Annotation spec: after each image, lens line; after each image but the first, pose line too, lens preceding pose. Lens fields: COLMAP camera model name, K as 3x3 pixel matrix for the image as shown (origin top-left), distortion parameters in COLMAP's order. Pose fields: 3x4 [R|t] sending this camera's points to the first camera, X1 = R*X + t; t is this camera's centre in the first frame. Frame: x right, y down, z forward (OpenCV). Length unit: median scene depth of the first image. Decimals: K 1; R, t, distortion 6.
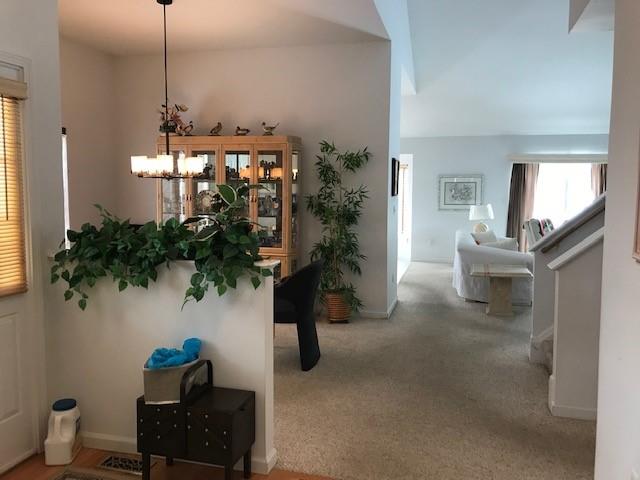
lens RADIAL K [[516.3, 0, 320.0], [0, 516.3, 240.0], [0, 0, 1]] dist [0.012144, -0.041757]
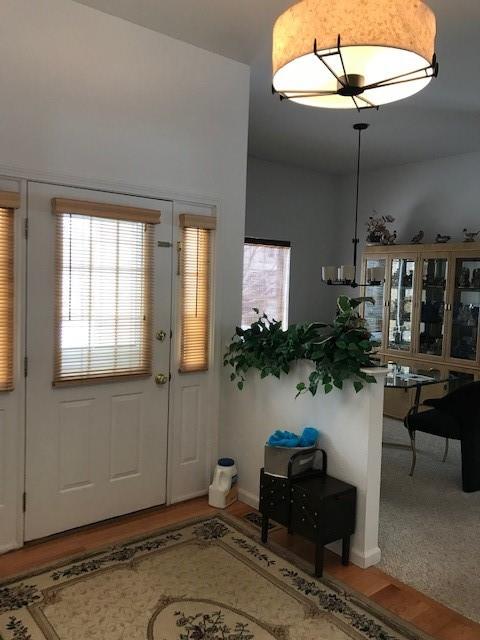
lens RADIAL K [[516.3, 0, 240.0], [0, 516.3, 320.0], [0, 0, 1]] dist [0.012144, -0.041757]
pose [[0.797026, 0.059210, -0.601036, 0.292492], [-0.083442, 0.996434, -0.012489, -0.021098], [0.598153, 0.060105, 0.799125, -0.031436]]
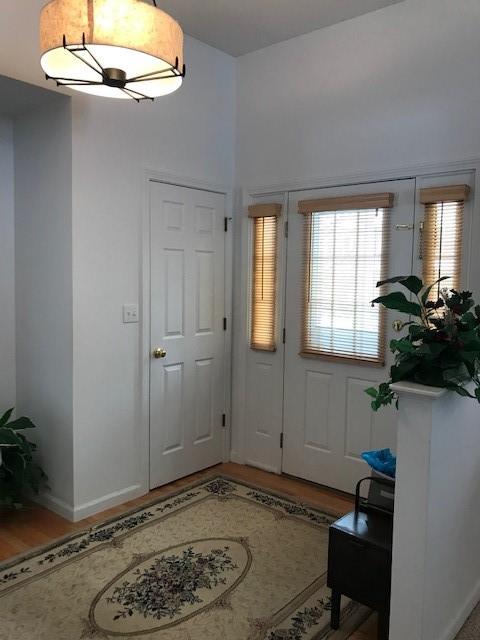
lens RADIAL K [[516.3, 0, 240.0], [0, 516.3, 320.0], [0, 0, 1]] dist [0.012144, -0.041757]
pose [[-0.439849, 0.067352, -0.895543, 0.582977], [-0.107421, 0.986079, 0.126921, -0.104013], [0.891624, 0.152026, -0.426491, 1.012207]]
